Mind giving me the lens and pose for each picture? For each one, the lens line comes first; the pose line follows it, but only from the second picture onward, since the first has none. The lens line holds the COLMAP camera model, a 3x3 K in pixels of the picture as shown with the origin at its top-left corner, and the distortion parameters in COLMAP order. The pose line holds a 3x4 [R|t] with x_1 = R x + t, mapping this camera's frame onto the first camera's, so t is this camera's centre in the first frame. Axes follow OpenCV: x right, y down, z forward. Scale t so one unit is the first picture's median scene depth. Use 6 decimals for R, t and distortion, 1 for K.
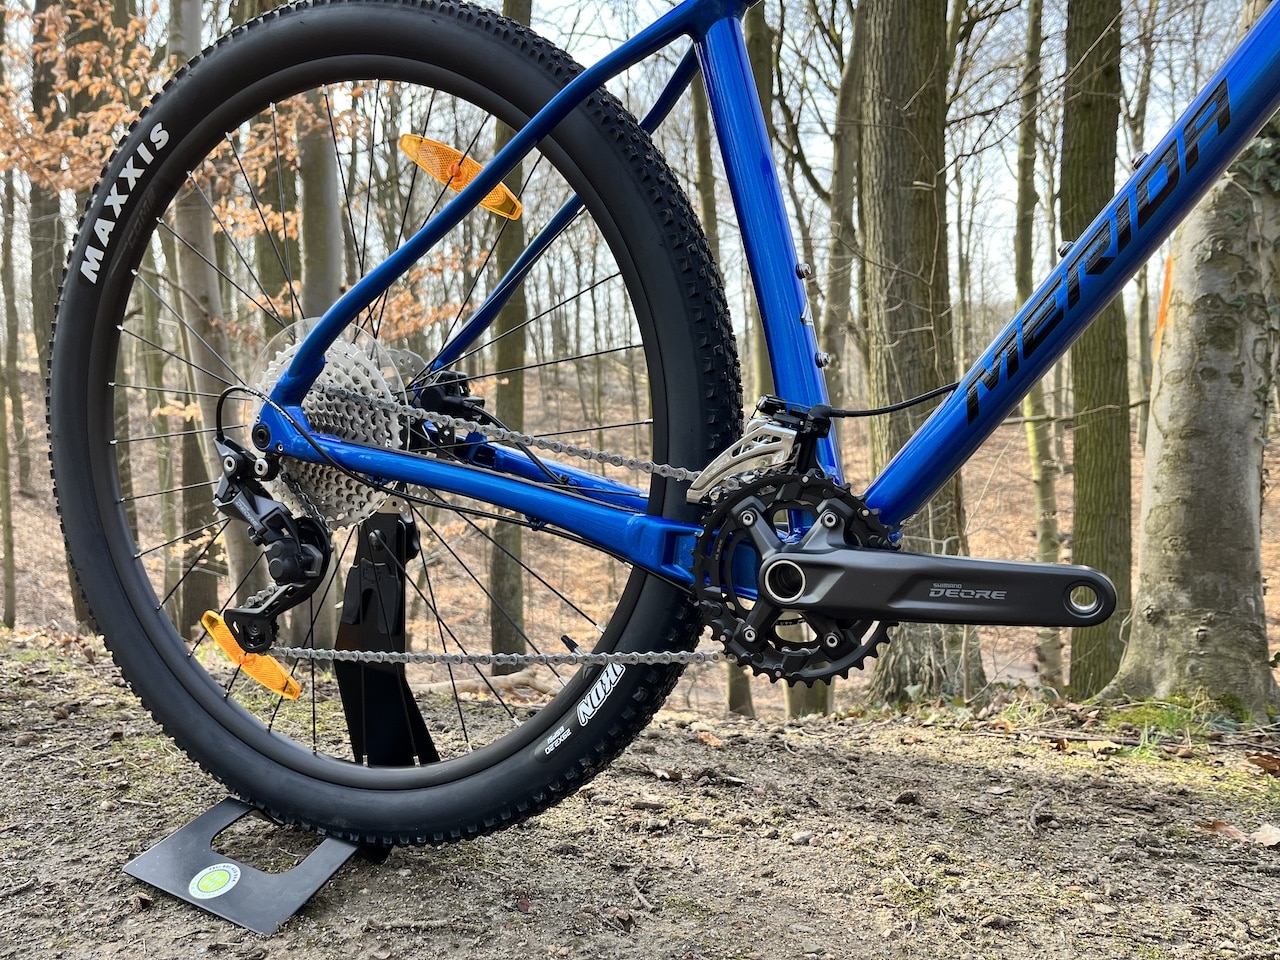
lens RADIAL K [[993.4, 0, 645.4], [0, 993.4, 482.4], [0, 0, 1]] dist [0.059175, -0.088233]
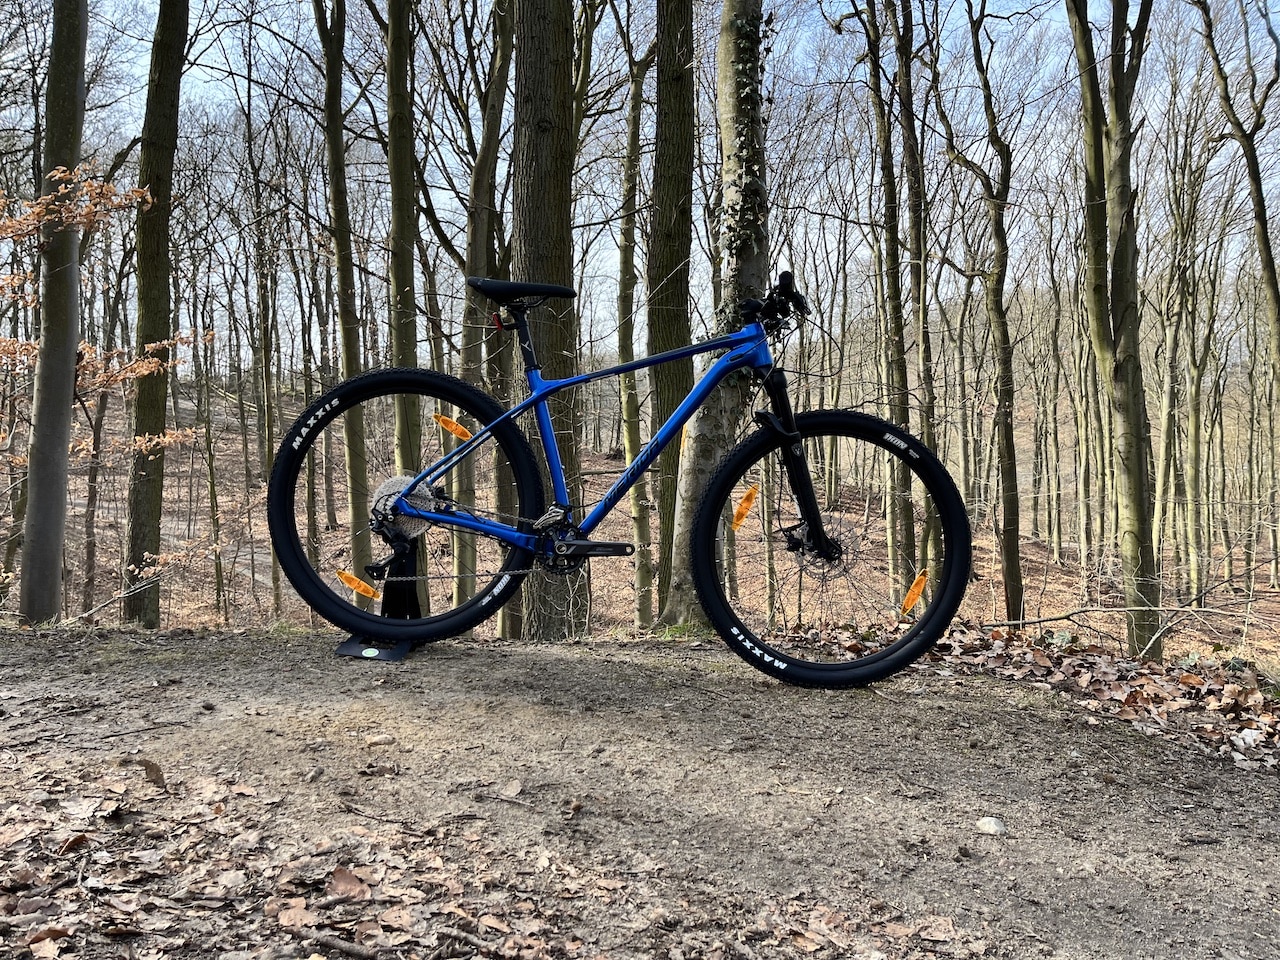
lens RADIAL K [[993.4, 0, 639.6], [0, 993.4, 488.0], [0, 0, 1]] dist [0.059175, -0.088233]
pose [[0.930332, 0.014498, 0.366431, -0.325095], [-0.003530, 0.999526, -0.030583, -0.006870], [-0.366701, 0.027159, 0.929942, -0.896157]]
